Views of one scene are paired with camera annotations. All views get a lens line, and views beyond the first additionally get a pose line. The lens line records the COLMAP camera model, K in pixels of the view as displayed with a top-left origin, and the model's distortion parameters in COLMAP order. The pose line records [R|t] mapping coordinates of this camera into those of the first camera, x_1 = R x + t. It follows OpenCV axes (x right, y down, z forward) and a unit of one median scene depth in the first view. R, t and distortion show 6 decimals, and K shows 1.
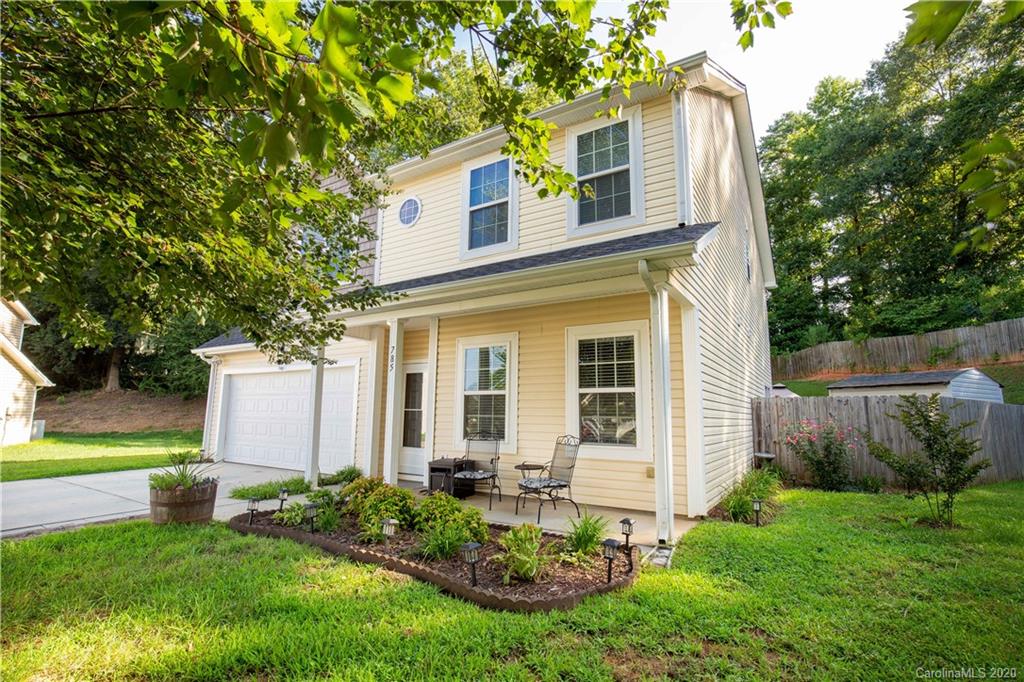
lens RADIAL K [[458.9, 0, 516.7], [0, 458.9, 336.8], [0, 0, 1]] dist [-0.022992, -0.000044]
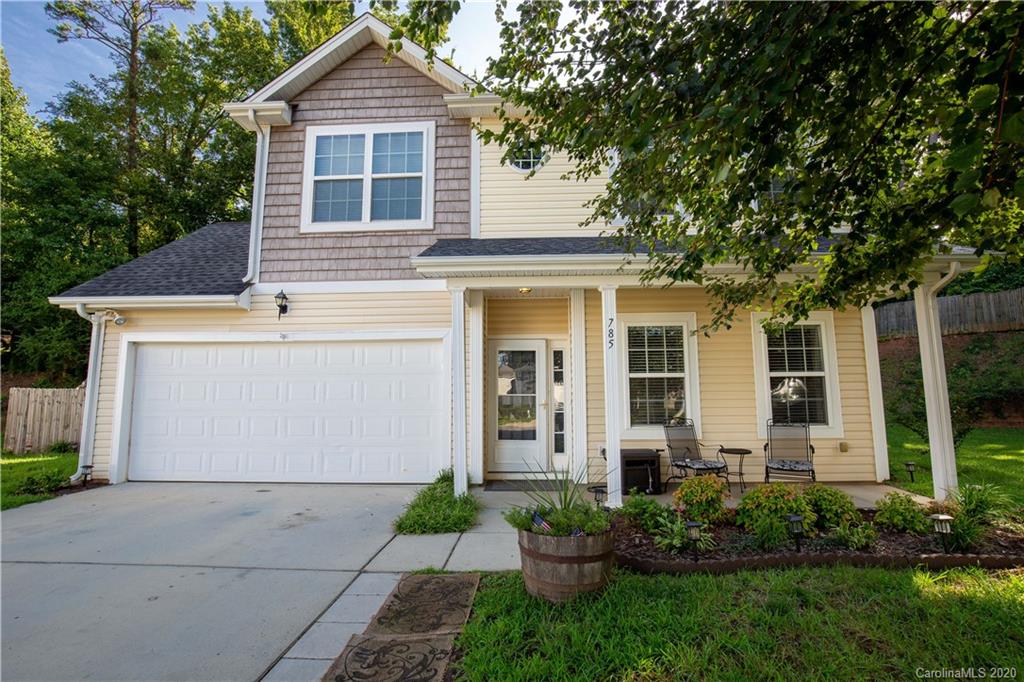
lens RADIAL K [[409.5, 0, 512.6], [0, 409.5, 345.4], [0, 0, 1]] dist [-0.019266, 0.000011]
pose [[0.868447, 0.050042, 0.493249, -0.588753], [-0.068518, 0.997460, 0.019441, 0.053691], [-0.491024, -0.050680, 0.869671, 0.352324]]
